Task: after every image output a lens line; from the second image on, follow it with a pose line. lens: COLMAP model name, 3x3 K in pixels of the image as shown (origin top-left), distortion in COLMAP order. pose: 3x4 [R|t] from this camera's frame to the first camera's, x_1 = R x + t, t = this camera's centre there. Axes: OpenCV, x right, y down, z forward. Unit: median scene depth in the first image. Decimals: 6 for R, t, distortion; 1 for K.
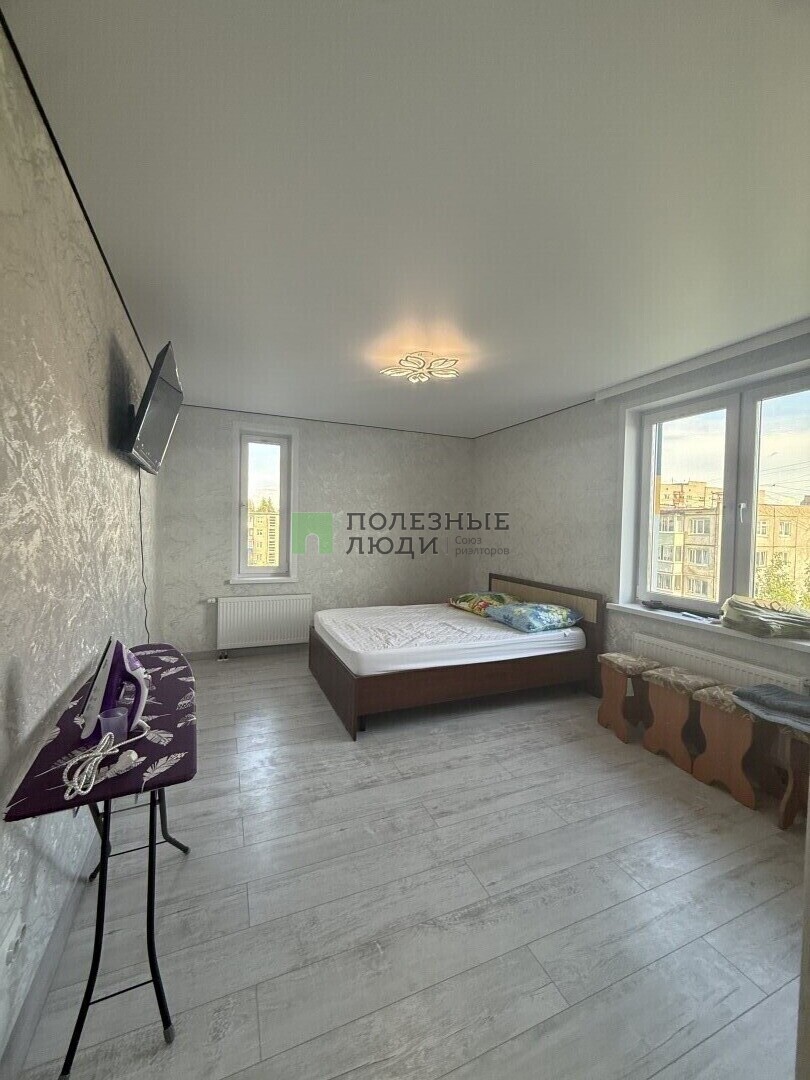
lens RADIAL K [[430.4, 0, 407.7], [0, 430.4, 538.4], [0, 0, 1]] dist [-0.001460, 0.000206]
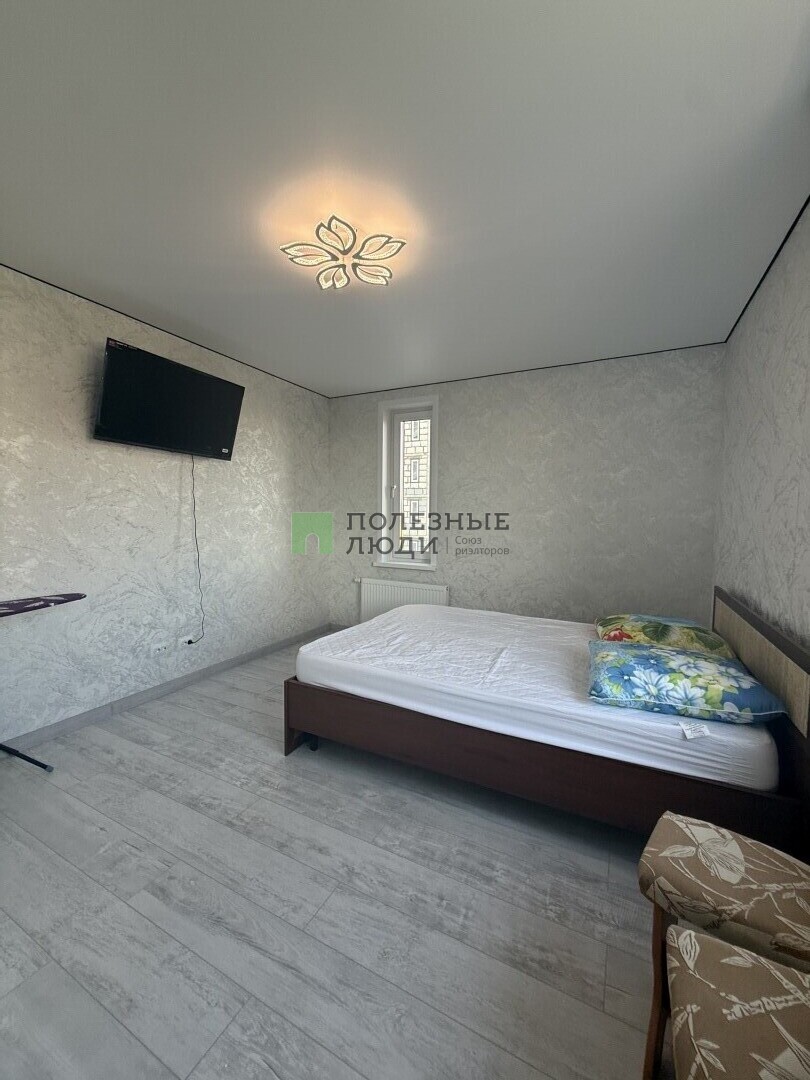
lens RADIAL K [[430.4, 0, 404.1], [0, 430.4, 540.2], [0, 0, 1]] dist [-0.001460, 0.000206]
pose [[0.631812, 0.028834, -0.774585, 0.612743], [-0.016522, 0.999582, 0.023733, 0.030747], [0.774945, -0.002198, 0.632024, 0.615305]]
